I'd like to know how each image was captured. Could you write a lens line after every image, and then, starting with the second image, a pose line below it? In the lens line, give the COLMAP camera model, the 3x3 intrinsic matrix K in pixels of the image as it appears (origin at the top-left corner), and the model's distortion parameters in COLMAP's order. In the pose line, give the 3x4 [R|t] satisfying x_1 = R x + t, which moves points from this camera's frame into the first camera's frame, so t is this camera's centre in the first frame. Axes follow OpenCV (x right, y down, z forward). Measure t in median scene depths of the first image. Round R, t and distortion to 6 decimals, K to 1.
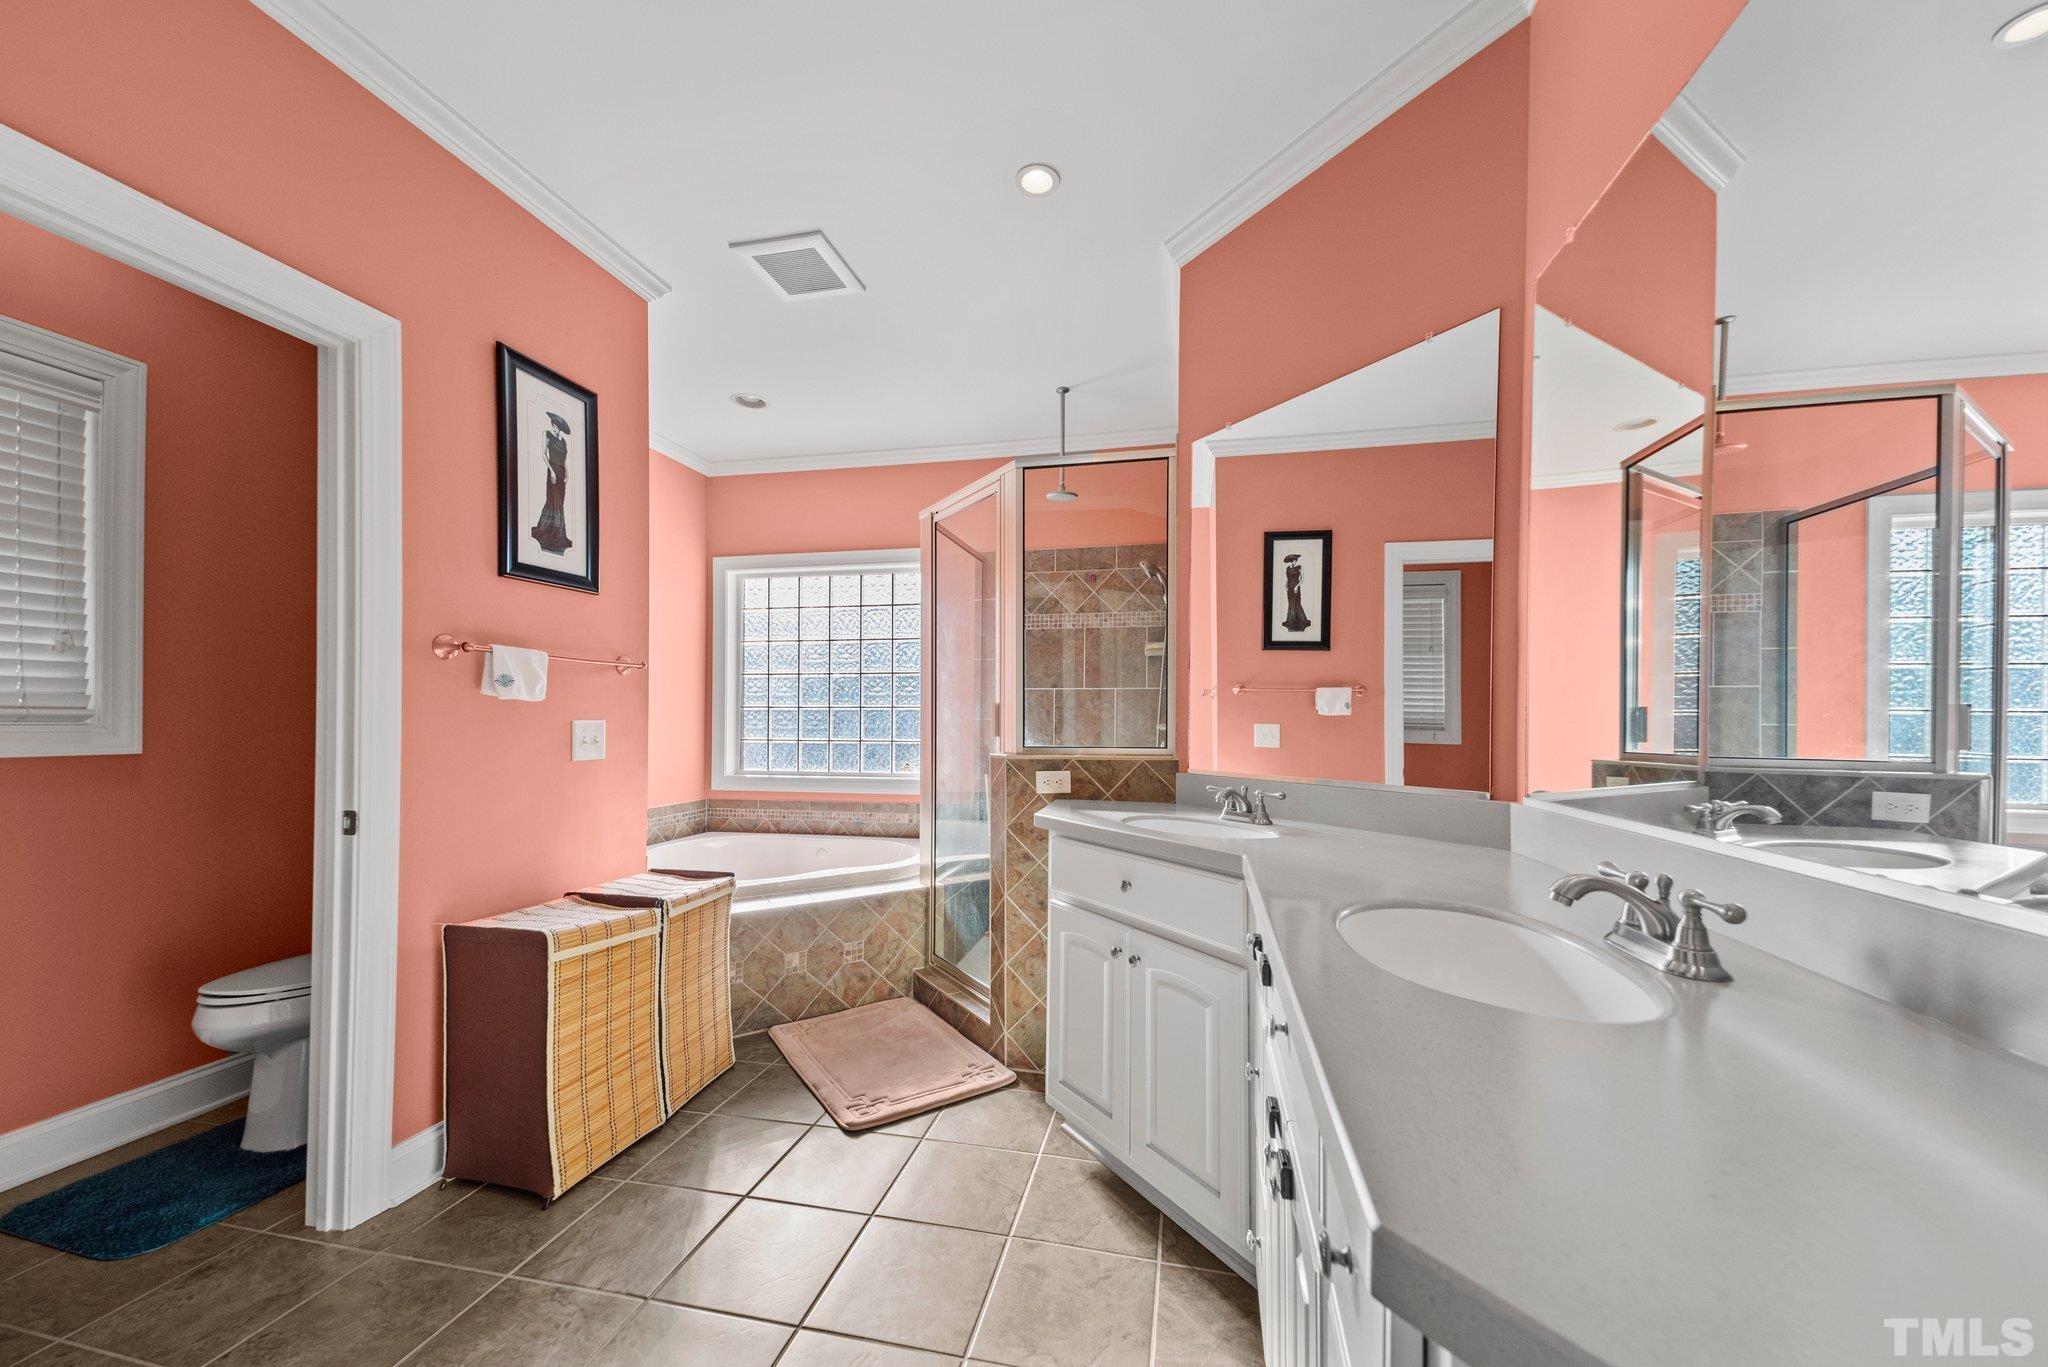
lens RADIAL K [[772.2, 0, 1024.0], [0, 772.2, 683.5], [0, 0, 1]] dist [0.049216, -0.000211]
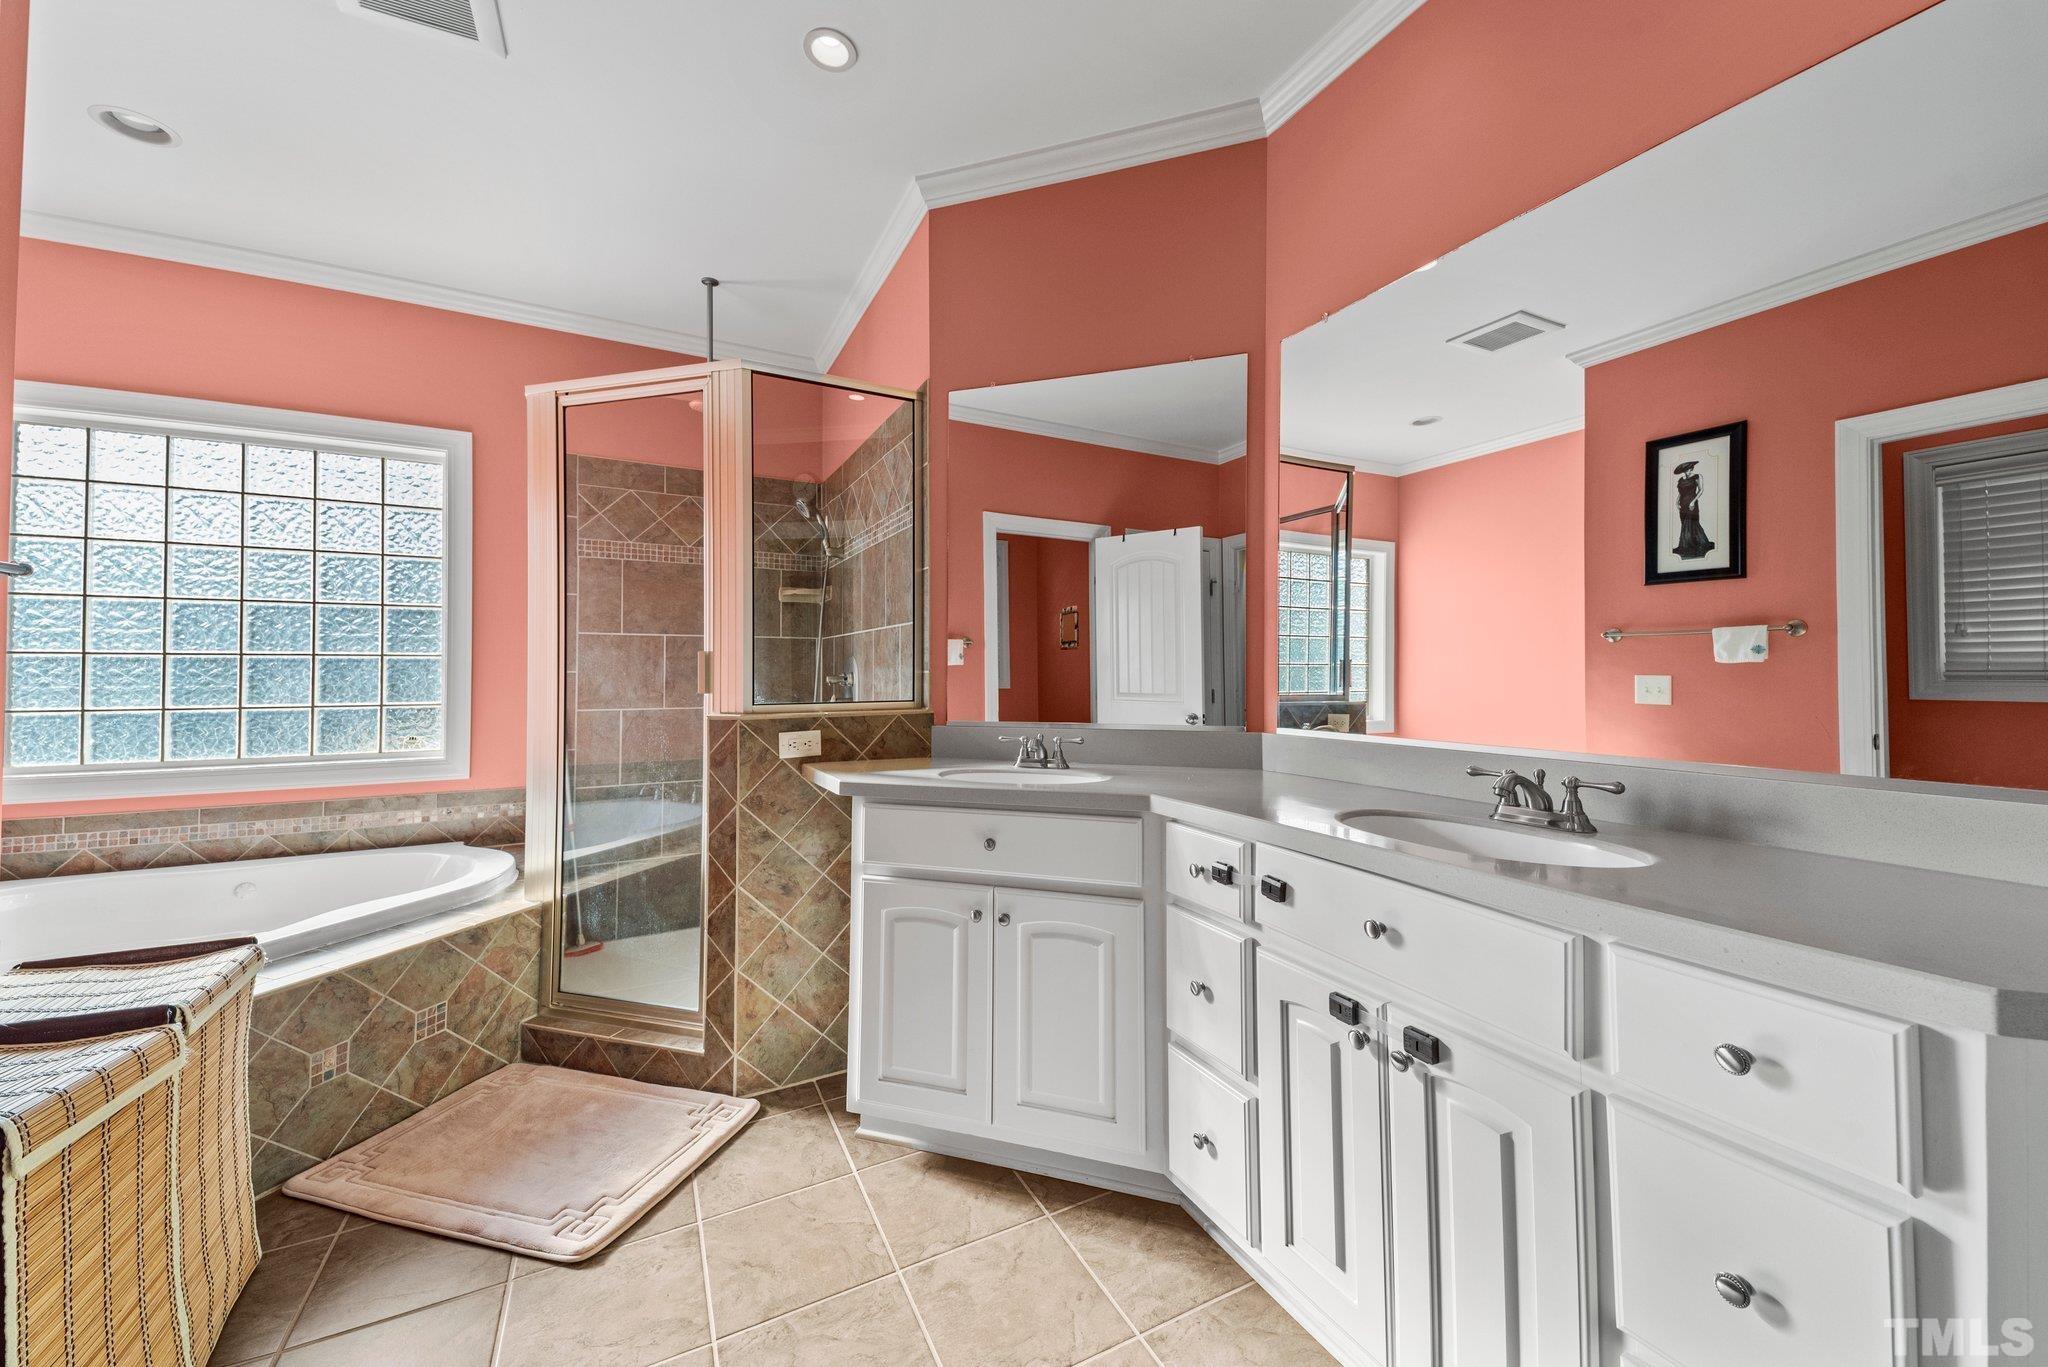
lens RADIAL K [[779.7, 0, 1025.6], [0, 779.7, 630.2], [0, 0, 1]] dist [0.062477, -0.021016]
pose [[0.761153, 0.030995, 0.647831, -0.331783], [-0.027512, 0.999501, -0.015496, 0.006599], [-0.647989, -0.006029, 0.761626, 0.162239]]
